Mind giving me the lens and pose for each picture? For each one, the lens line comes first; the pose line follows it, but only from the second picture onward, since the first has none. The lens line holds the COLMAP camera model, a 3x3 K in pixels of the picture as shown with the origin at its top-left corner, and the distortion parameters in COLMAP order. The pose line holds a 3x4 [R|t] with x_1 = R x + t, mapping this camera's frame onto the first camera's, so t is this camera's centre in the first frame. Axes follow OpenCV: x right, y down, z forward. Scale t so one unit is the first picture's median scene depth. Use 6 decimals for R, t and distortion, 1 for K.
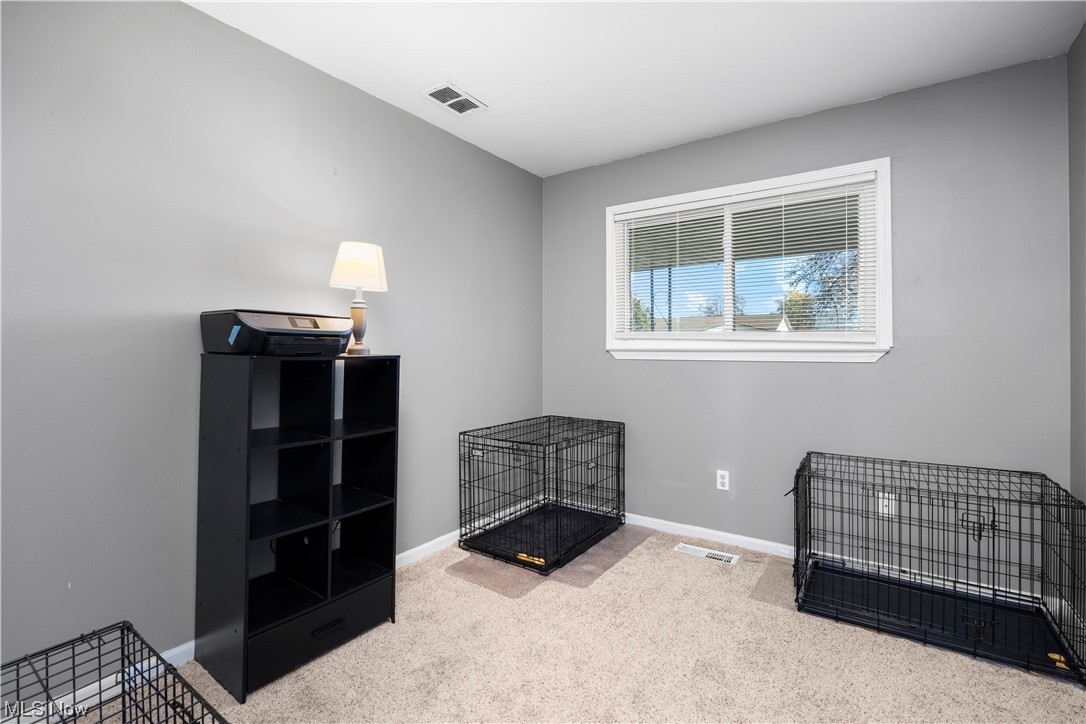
lens RADIAL K [[493.7, 0, 539.0], [0, 493.7, 346.7], [0, 0, 1]] dist [-0.012905, 0.000504]
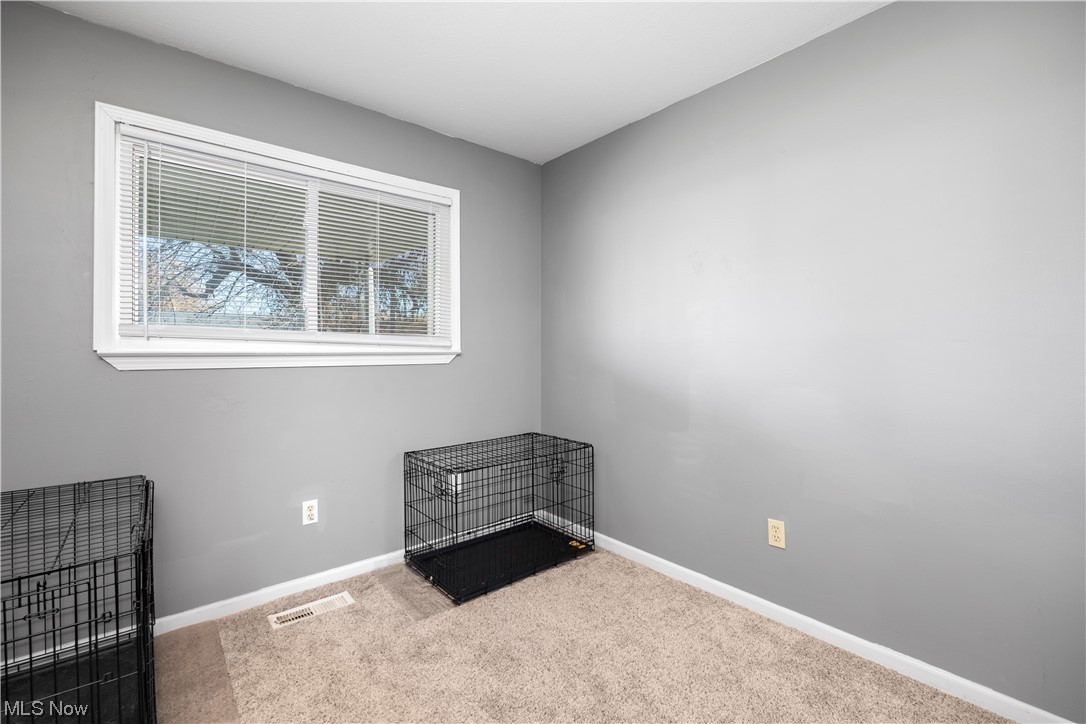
lens RADIAL K [[475.9, 0, 545.8], [0, 475.9, 349.0], [0, 0, 1]] dist [-0.003249, -0.000313]
pose [[0.249847, 0.002365, 0.968282, -0.320663], [-0.002713, 0.999995, -0.001743, -0.000770], [-0.968282, -0.002192, 0.249852, 0.456998]]
